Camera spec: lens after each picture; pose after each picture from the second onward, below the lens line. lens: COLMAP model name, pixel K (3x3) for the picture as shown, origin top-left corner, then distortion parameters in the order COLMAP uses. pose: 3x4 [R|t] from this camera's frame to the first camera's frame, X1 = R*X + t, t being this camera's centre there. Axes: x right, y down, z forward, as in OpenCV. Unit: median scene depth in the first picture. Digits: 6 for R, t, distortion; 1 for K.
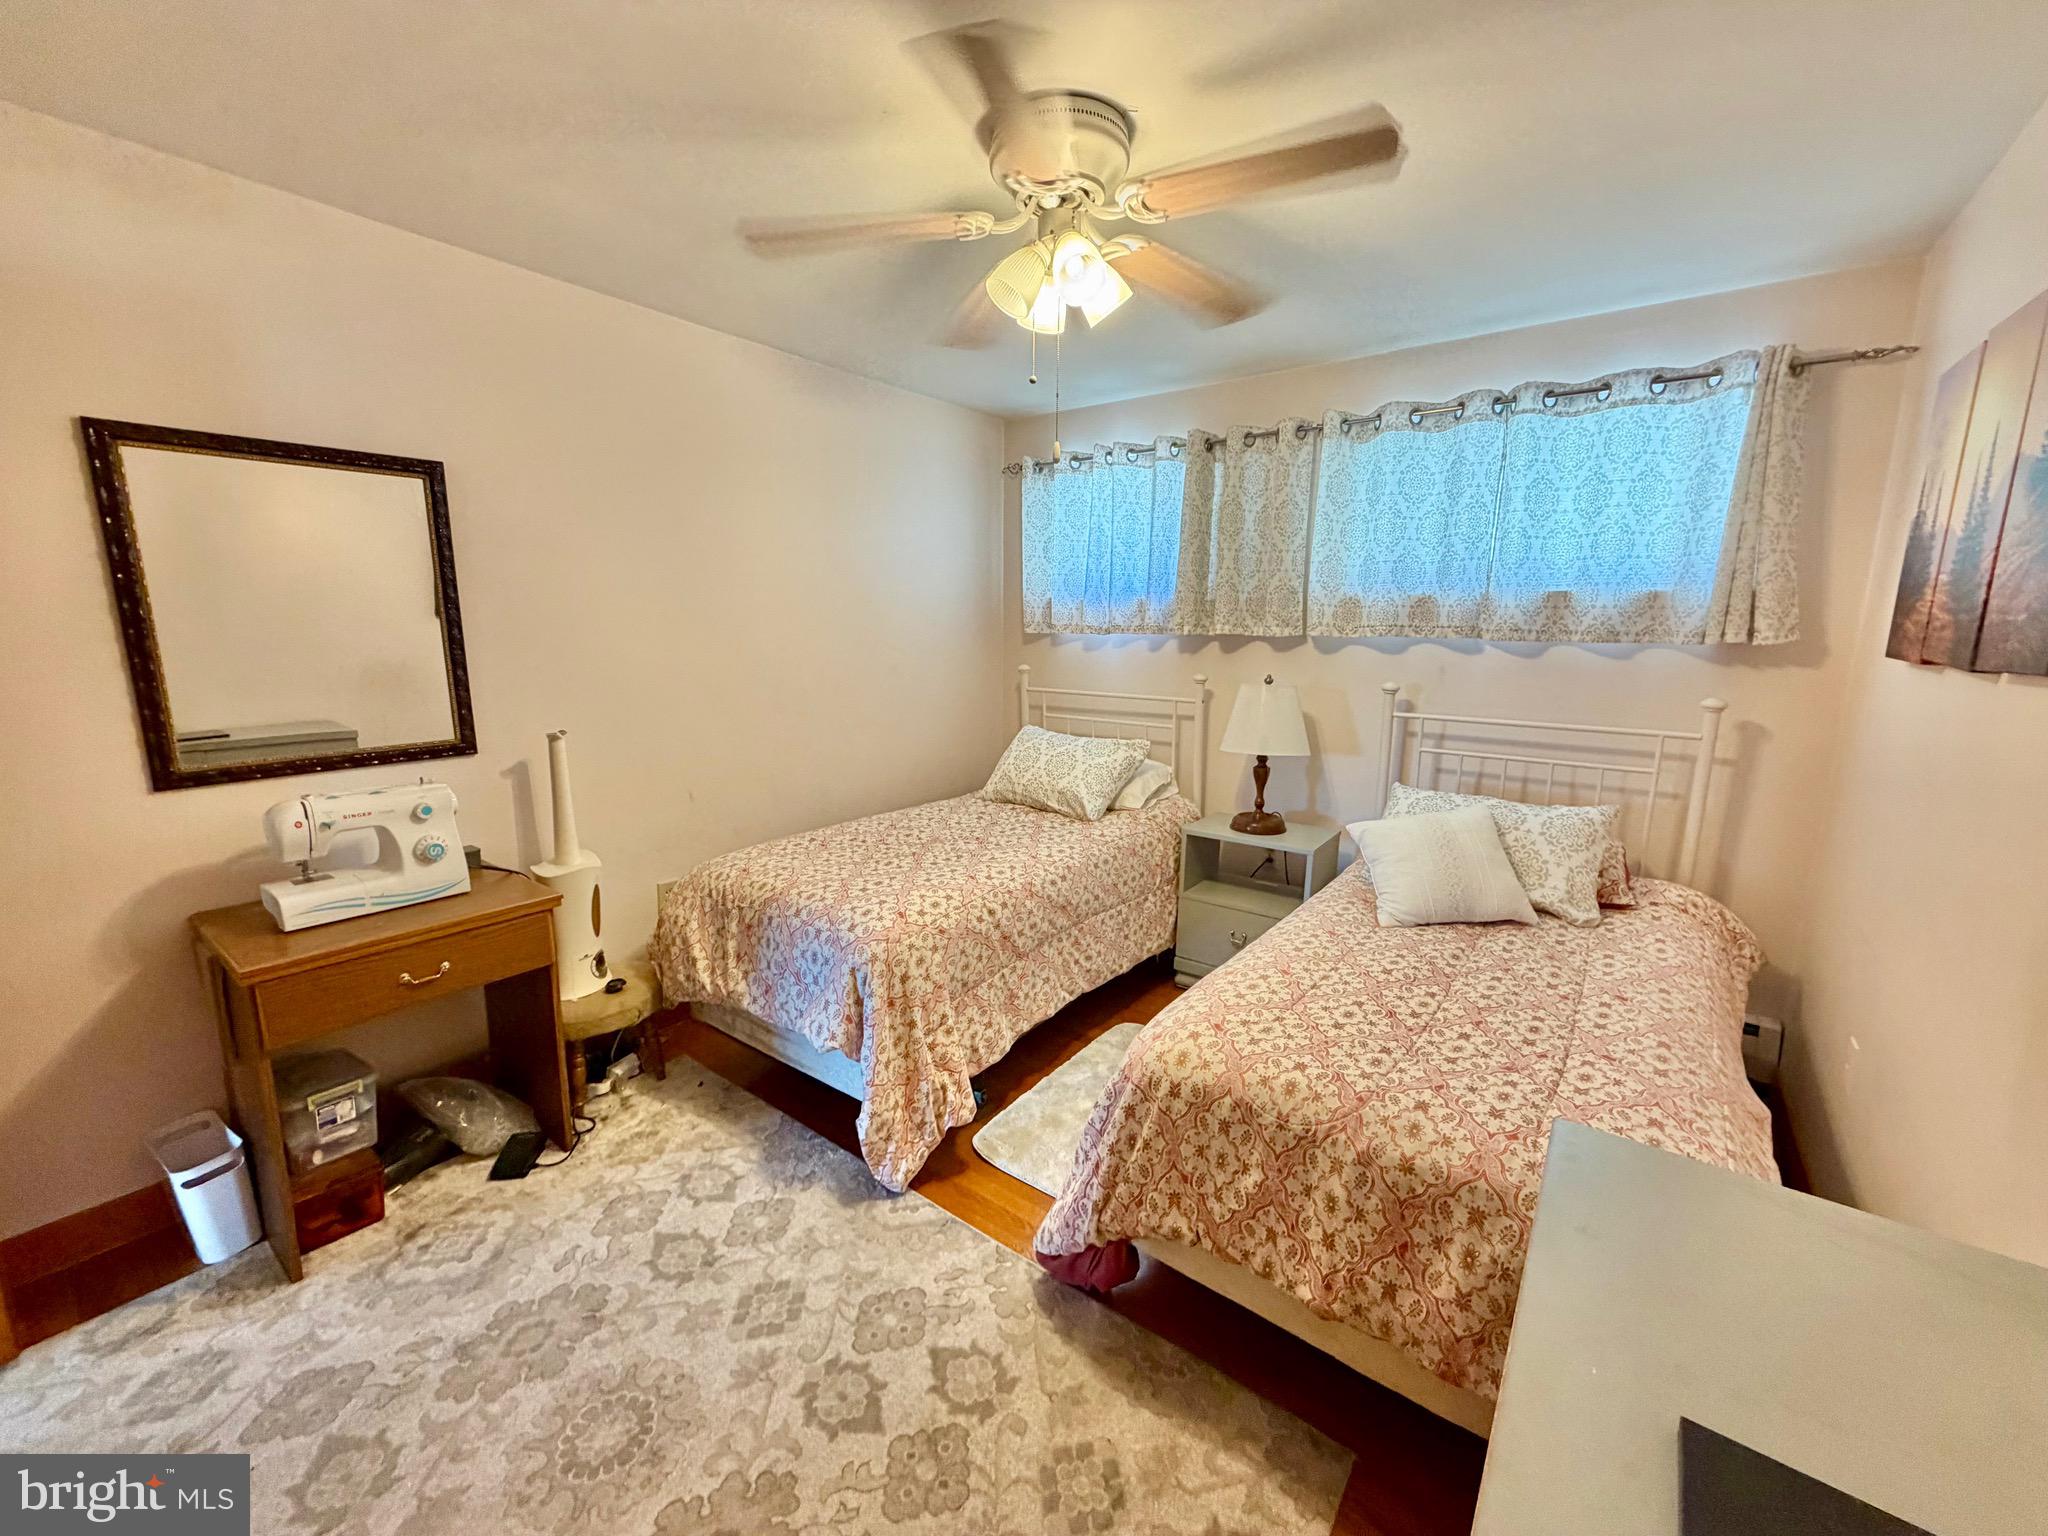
lens RADIAL K [[812.1, 0, 1019.6], [0, 812.1, 769.2], [0, 0, 1]] dist [-0.001857, 0.000217]
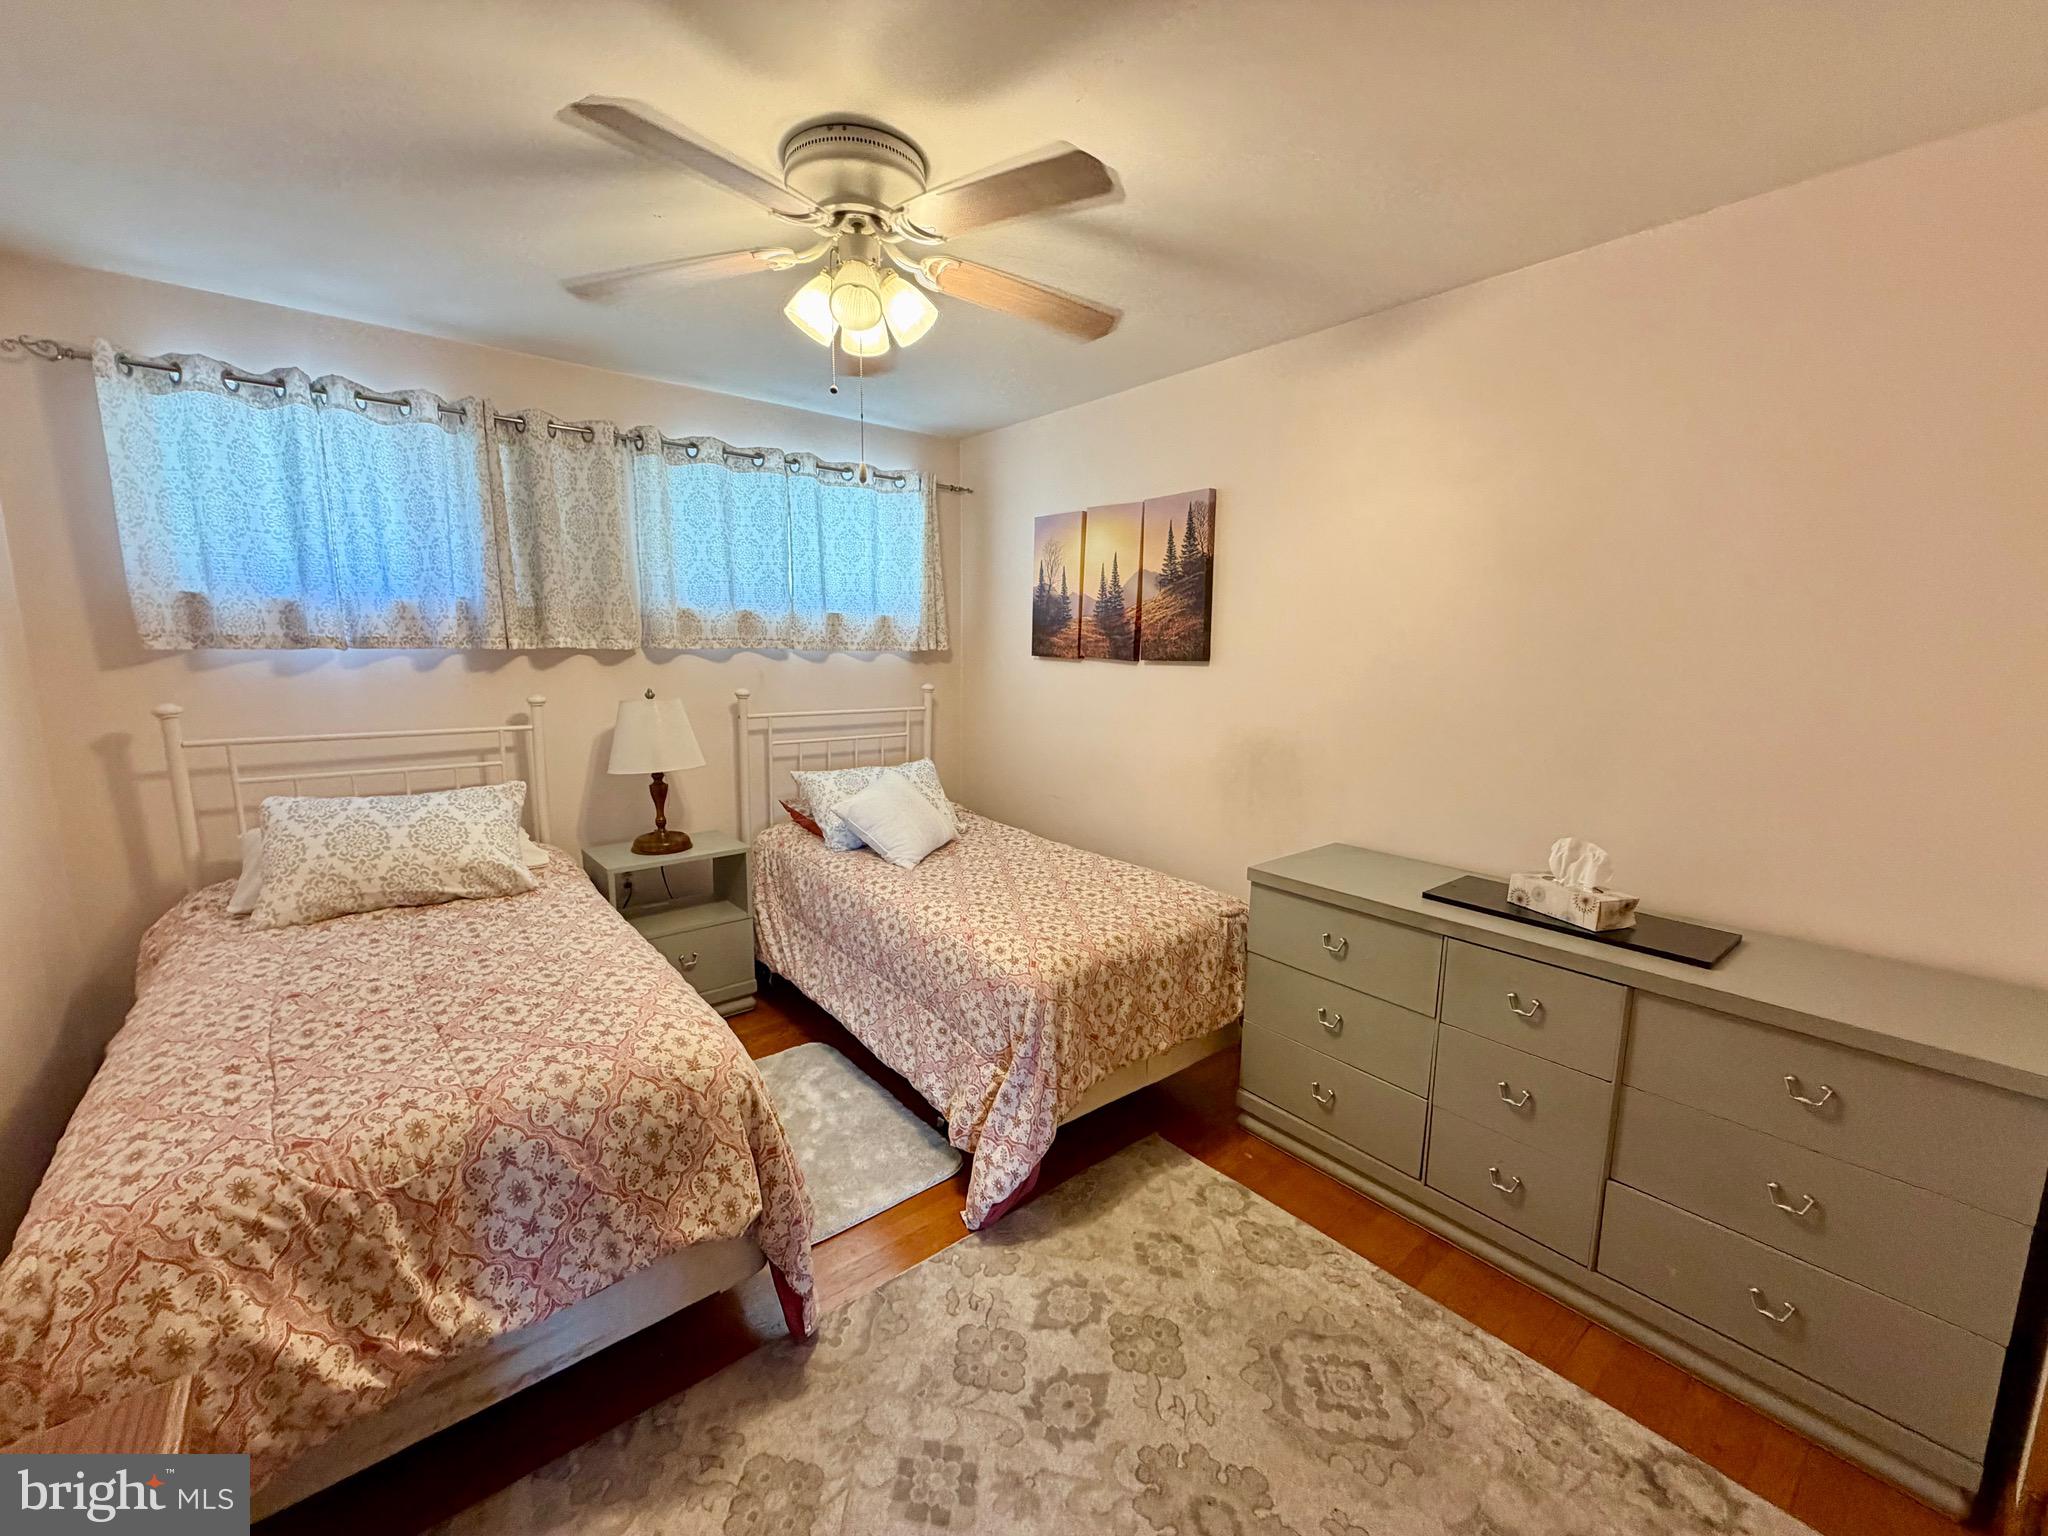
lens RADIAL K [[812.1, 0, 1019.6], [0, 812.1, 769.2], [0, 0, 1]] dist [-0.001857, 0.000217]
pose [[0.232275, -0.156886, 0.959914, -0.738634], [0.163024, 0.979224, 0.120595, -0.093450], [-0.958891, 0.128478, 0.253026, 0.478228]]
